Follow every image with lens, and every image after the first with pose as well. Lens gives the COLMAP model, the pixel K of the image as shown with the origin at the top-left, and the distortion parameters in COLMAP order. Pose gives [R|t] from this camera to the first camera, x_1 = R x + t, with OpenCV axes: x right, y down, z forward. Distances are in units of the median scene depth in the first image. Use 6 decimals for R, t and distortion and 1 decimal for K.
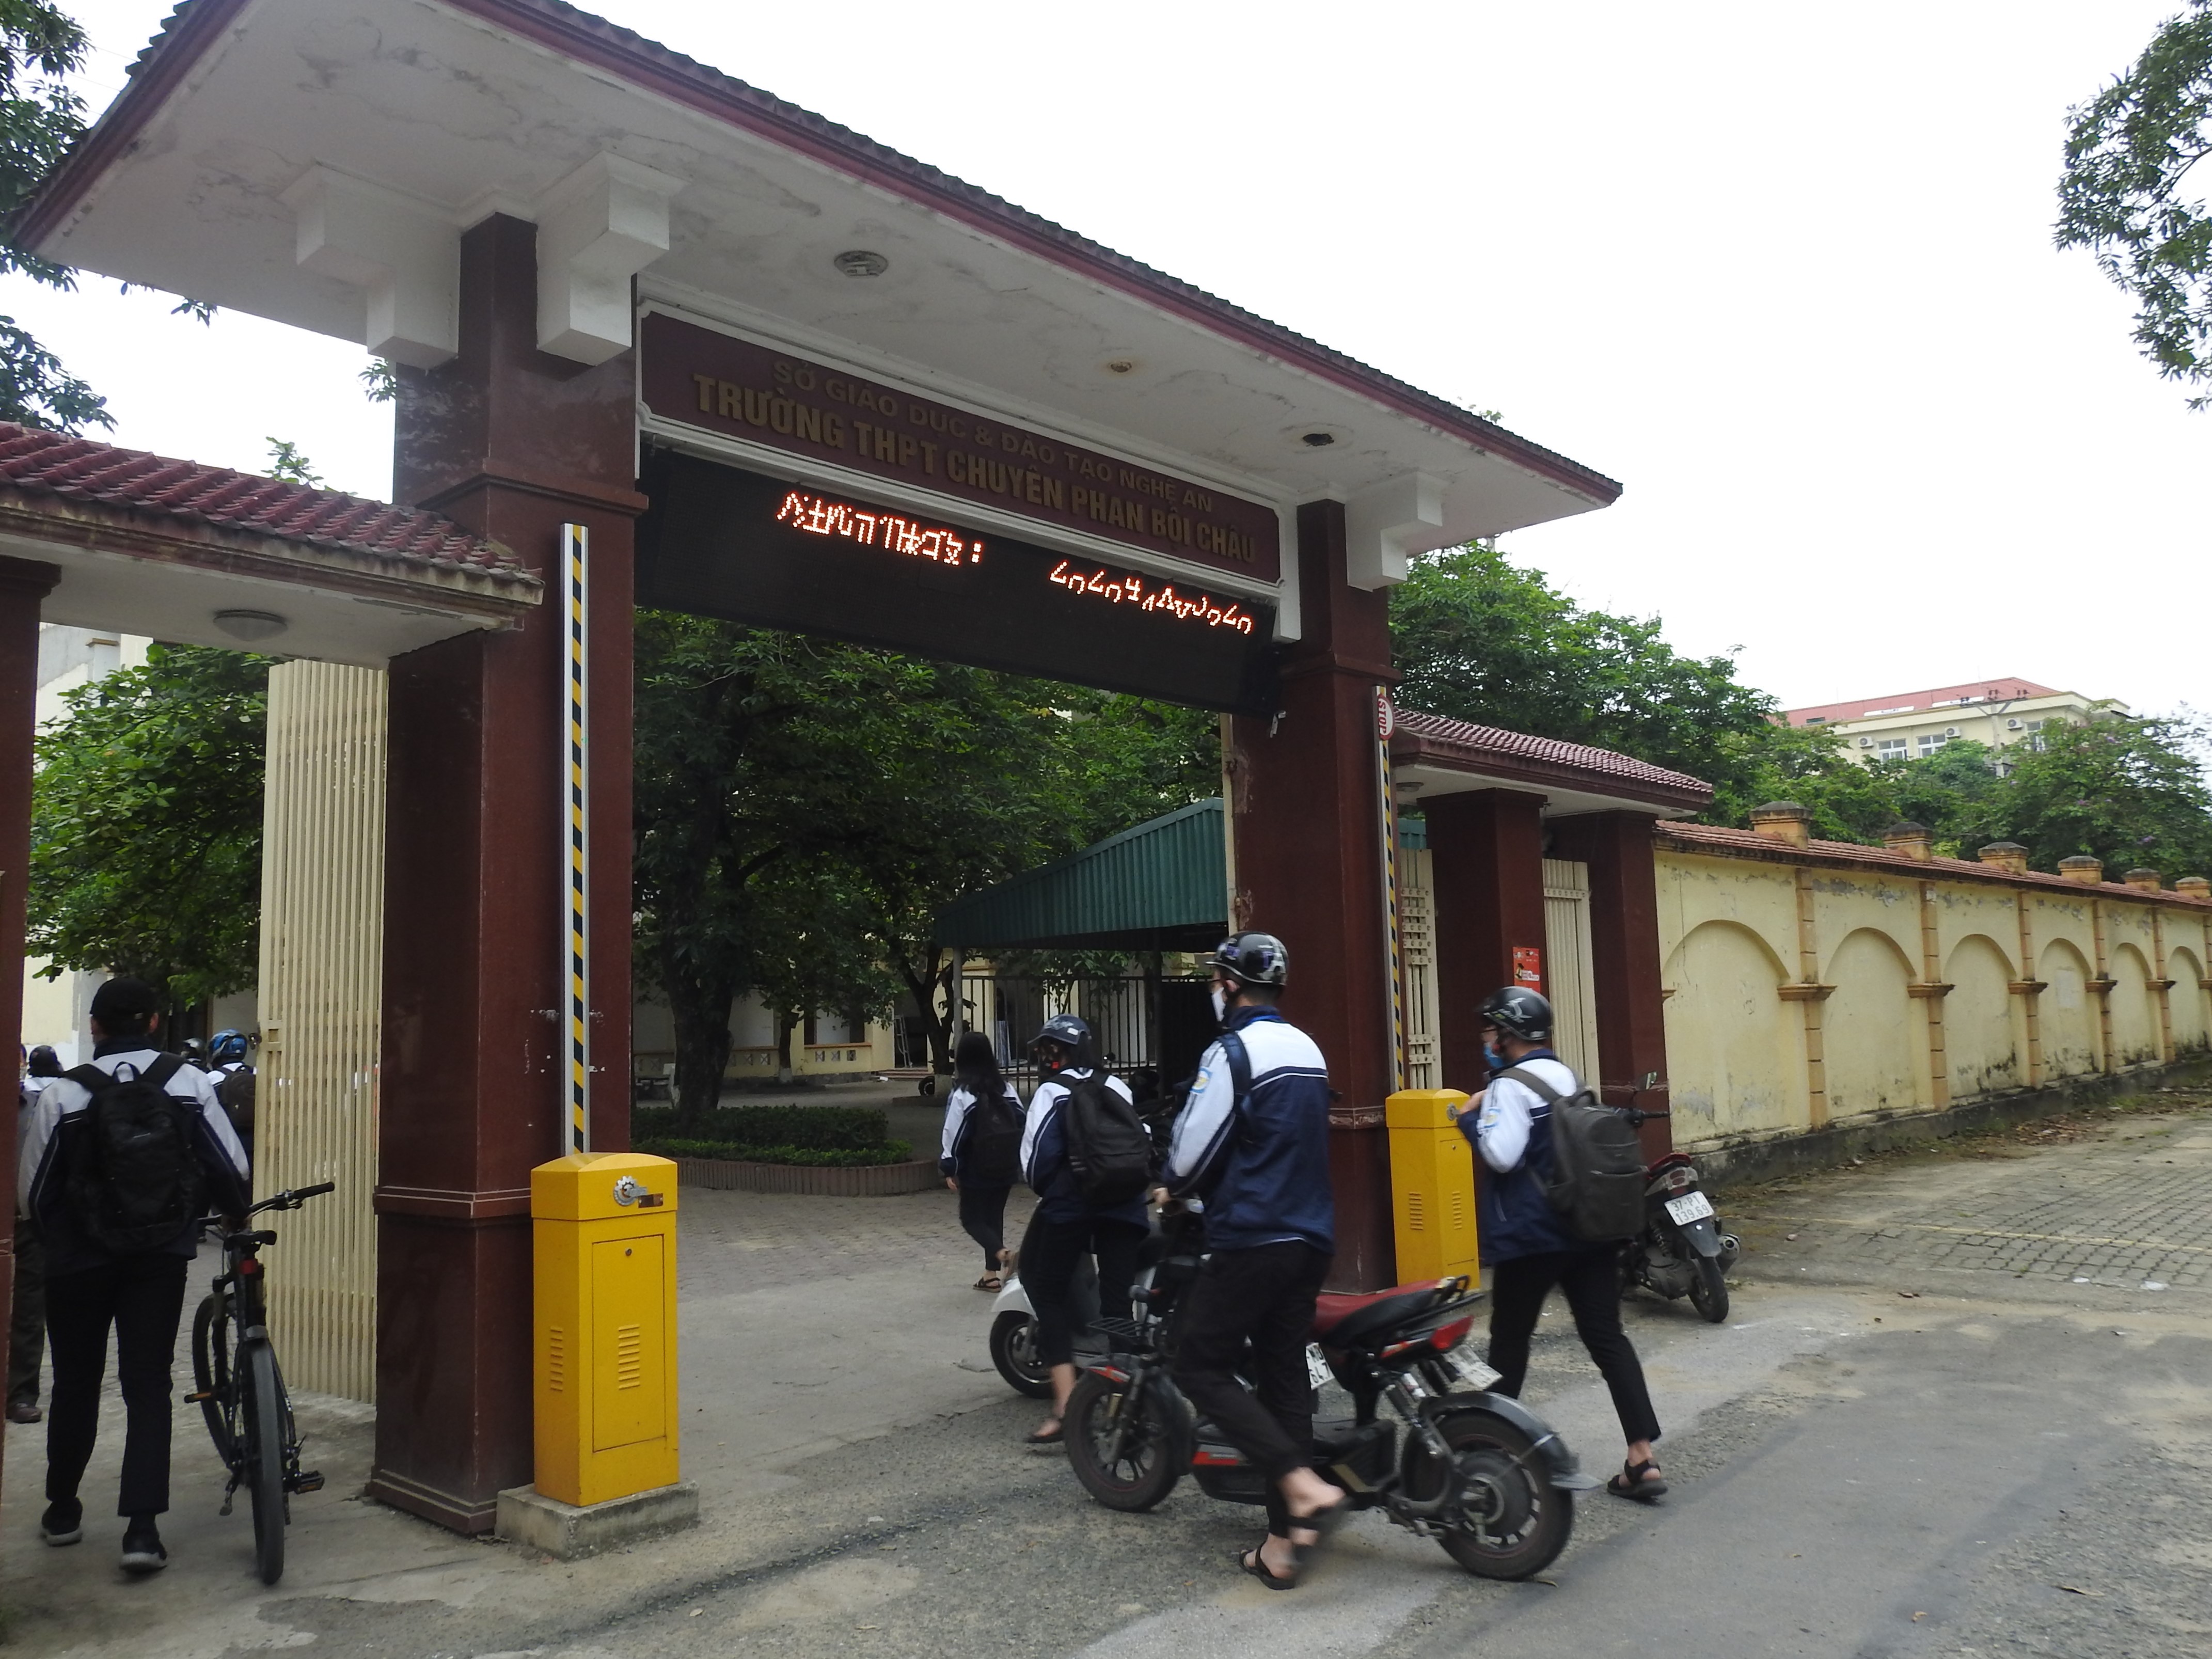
lens RADIAL K [[1694.1, 0, 1106.0], [0, 1694.1, 829.5], [0, 0, 1]] dist [-0.012096, 0.003525]
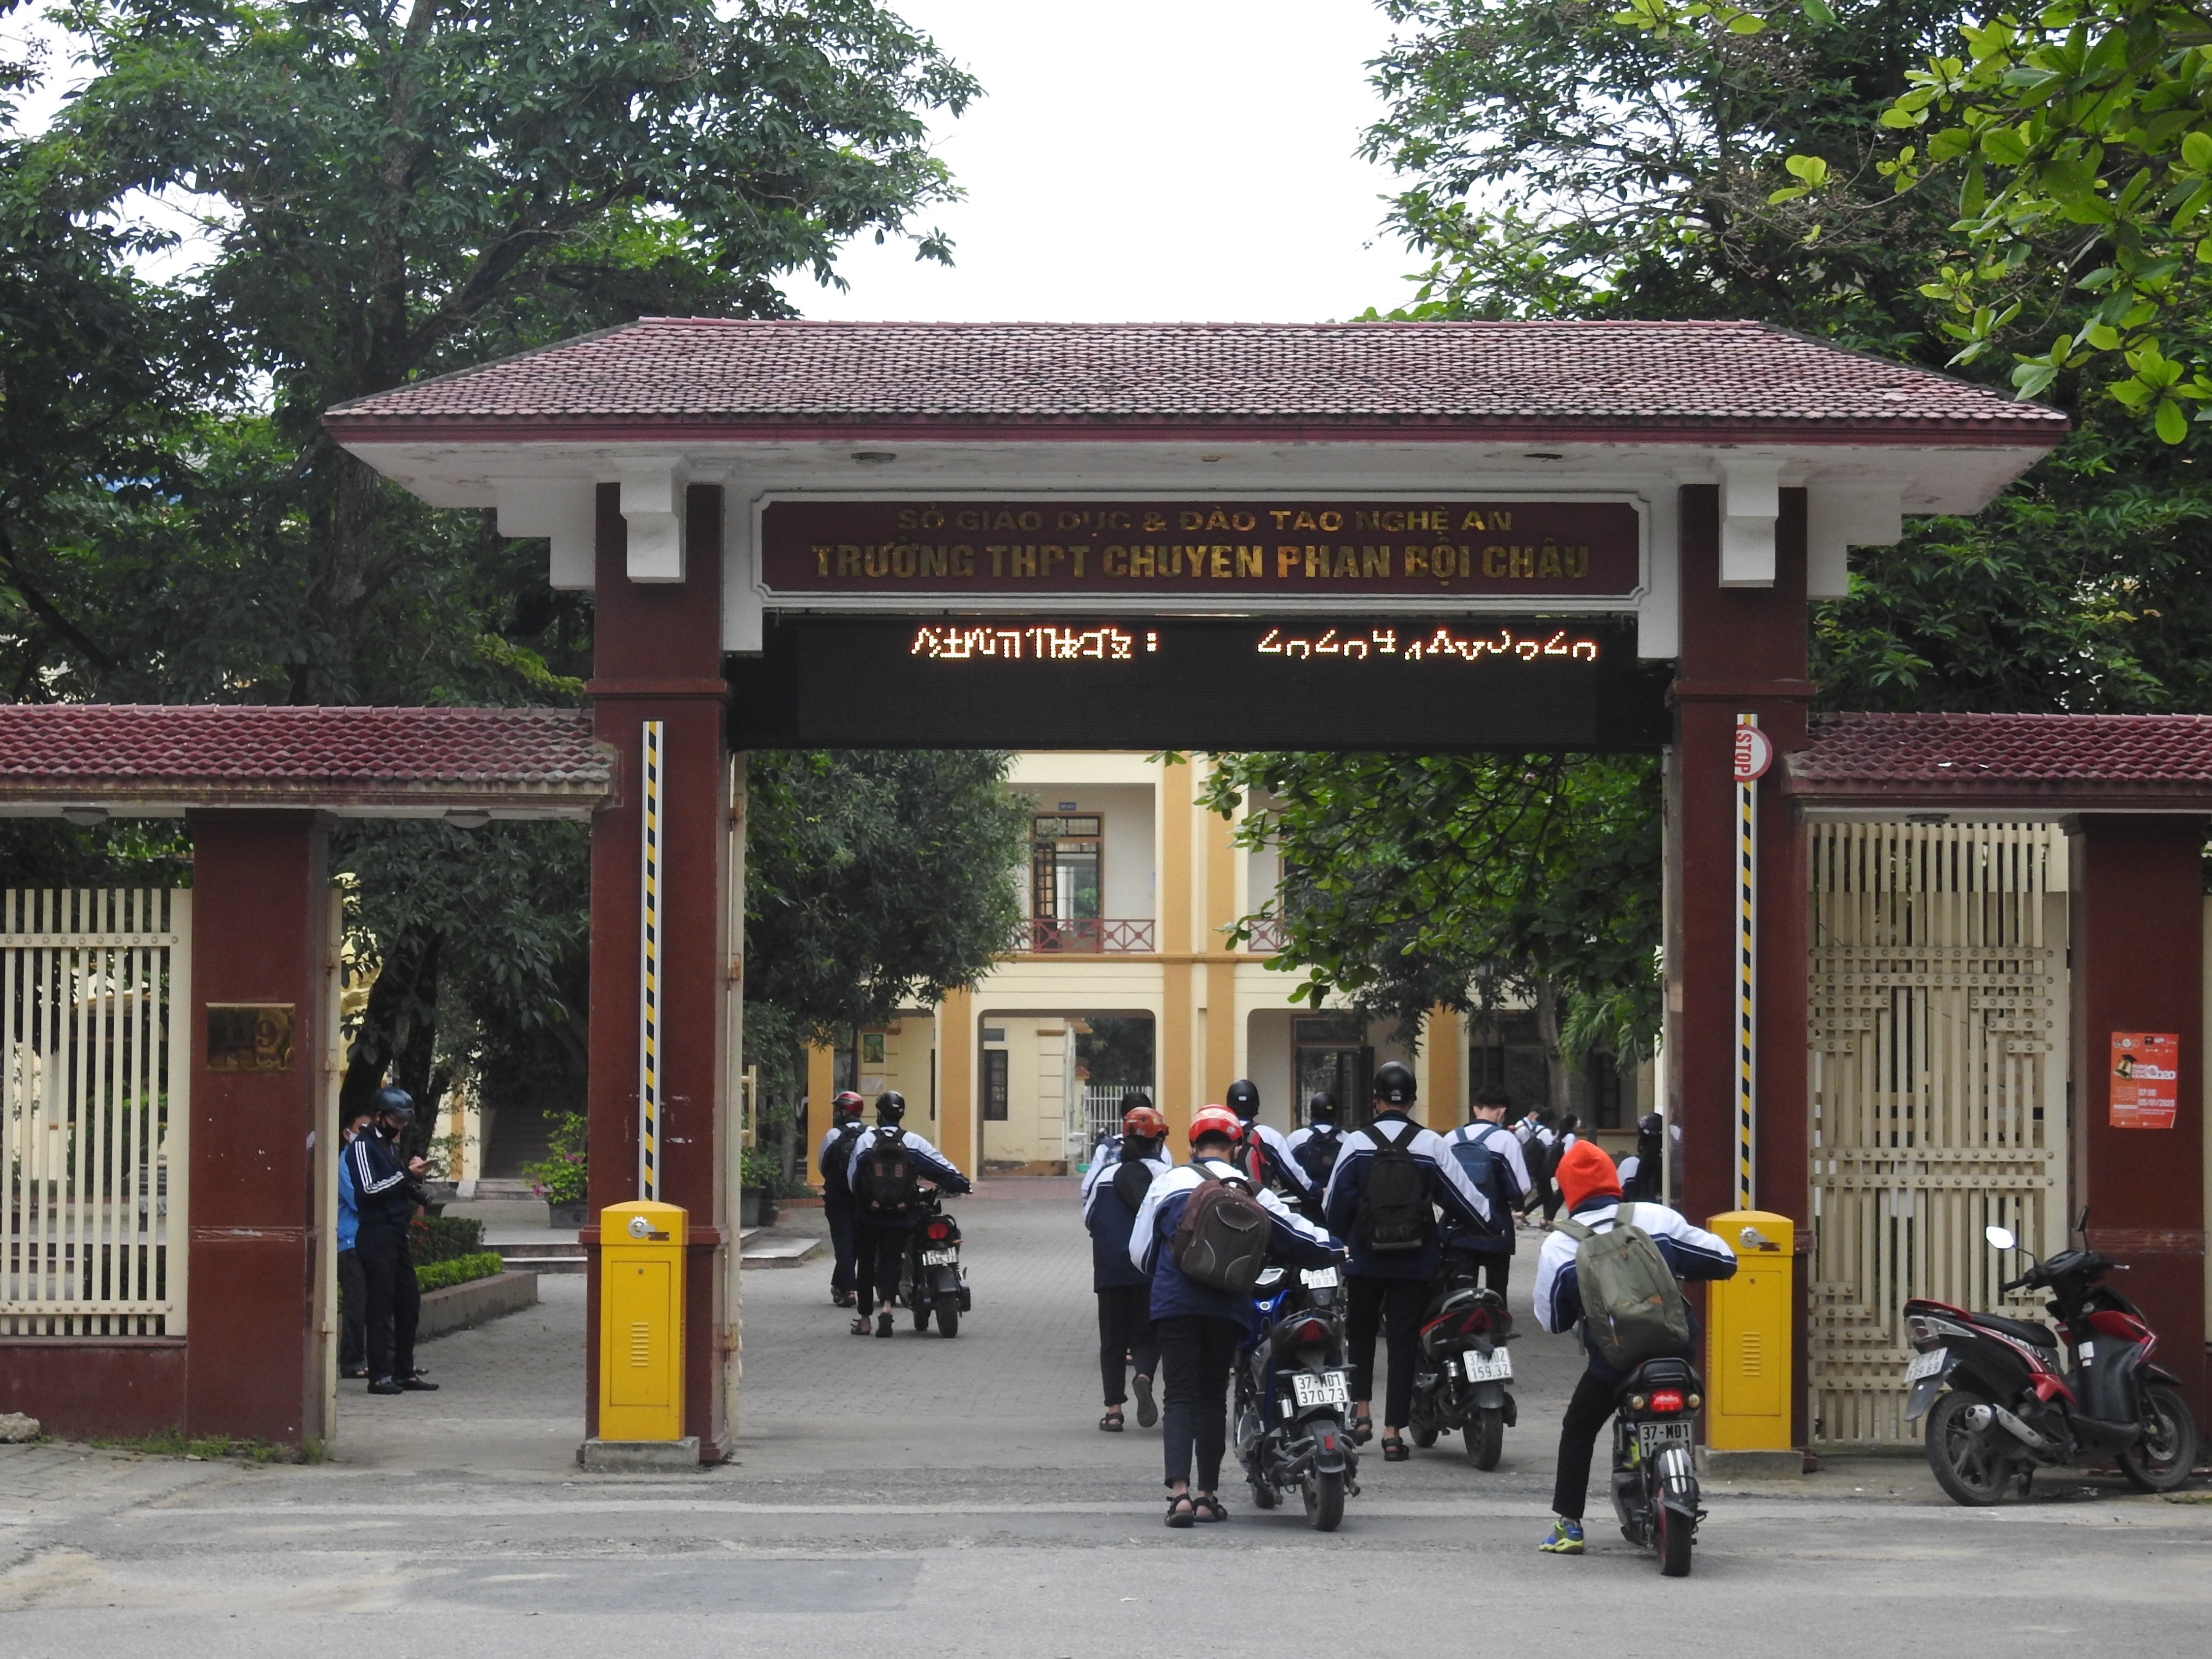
lens RADIAL K [[5167.8, 0, 1106.0], [0, 5167.8, 829.5], [0, 0, 1]] dist [-0.046111, -0.269217]
pose [[0.676582, -0.009636, -0.736305, 2.168714], [0.060879, 0.997223, 0.042890, -0.188847], [0.733847, -0.073845, 0.675290, -1.087177]]
